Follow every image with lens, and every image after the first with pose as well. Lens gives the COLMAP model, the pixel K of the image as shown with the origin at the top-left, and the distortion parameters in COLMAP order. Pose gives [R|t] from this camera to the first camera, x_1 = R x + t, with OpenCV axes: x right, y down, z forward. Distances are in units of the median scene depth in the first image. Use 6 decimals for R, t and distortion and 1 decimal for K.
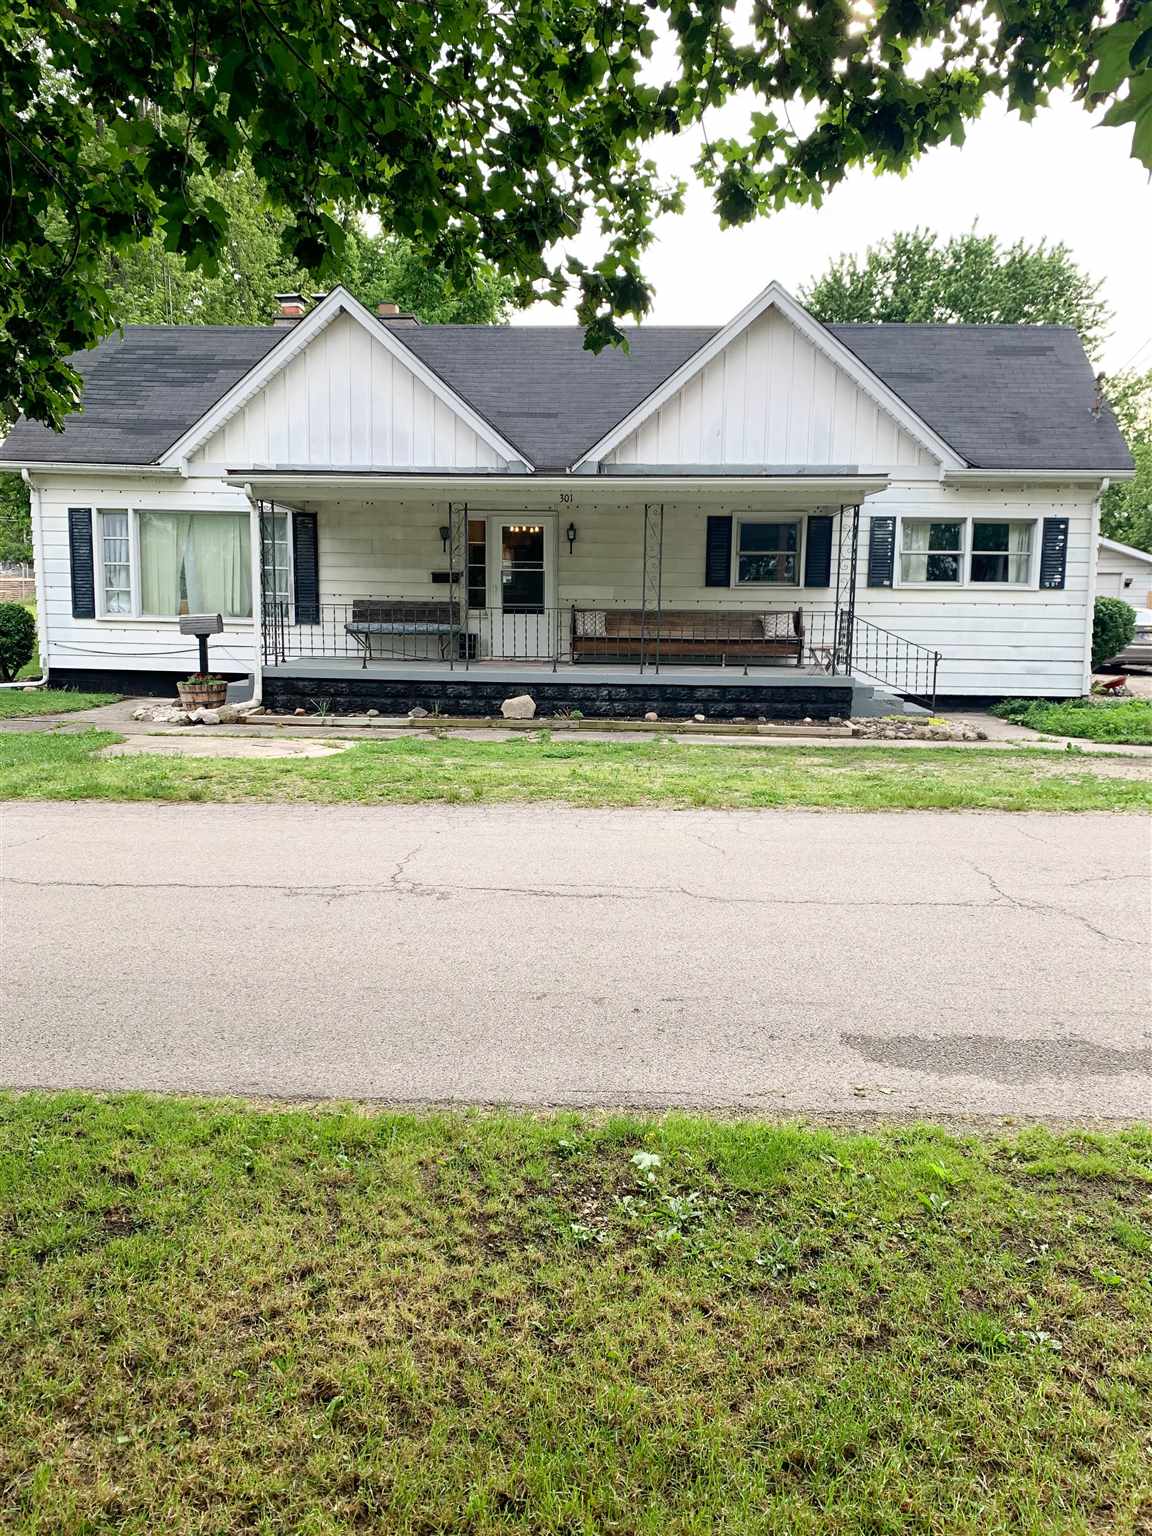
lens RADIAL K [[1189.1, 0, 576.7], [0, 1189.1, 762.2], [0, 0, 1]] dist [-0.002635, -0.005519]
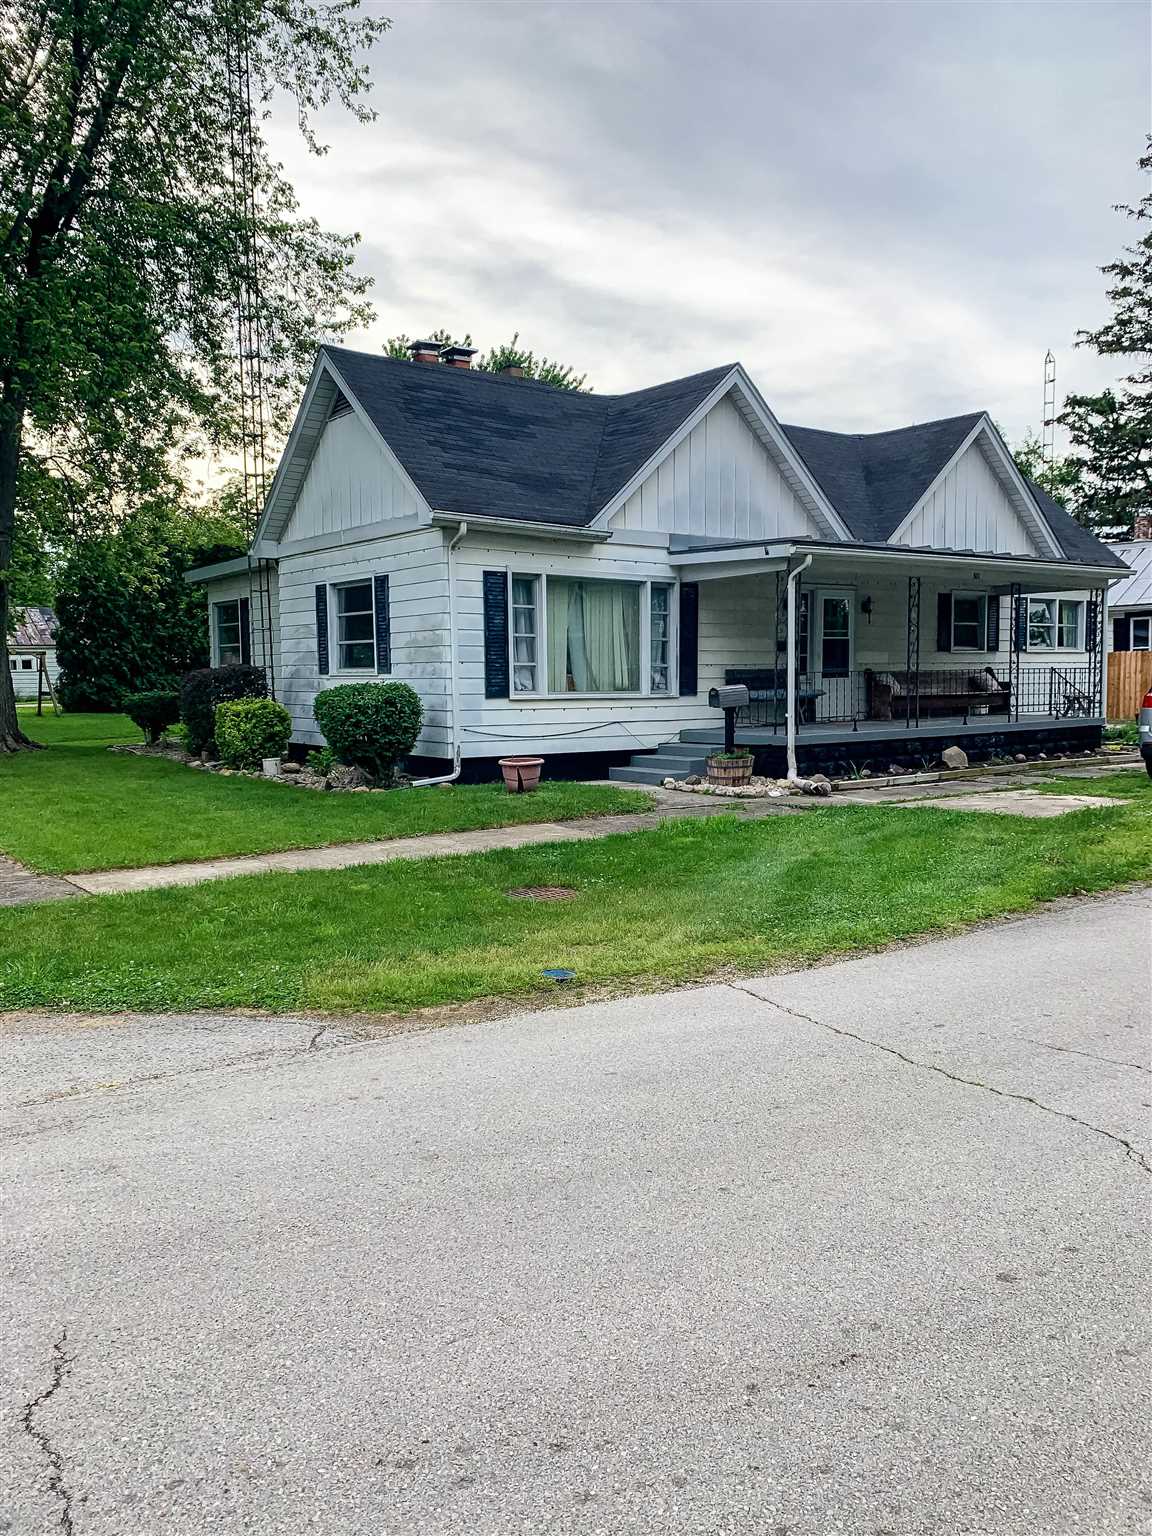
lens RADIAL K [[1189.1, 0, 576.3], [0, 1189.1, 774.7], [0, 0, 1]] dist [-0.002635, -0.005519]
pose [[0.785190, -0.078253, 0.614290, -0.914764], [0.113690, 0.993339, -0.018781, -0.044134], [-0.608729, 0.084586, 0.788857, 0.293780]]
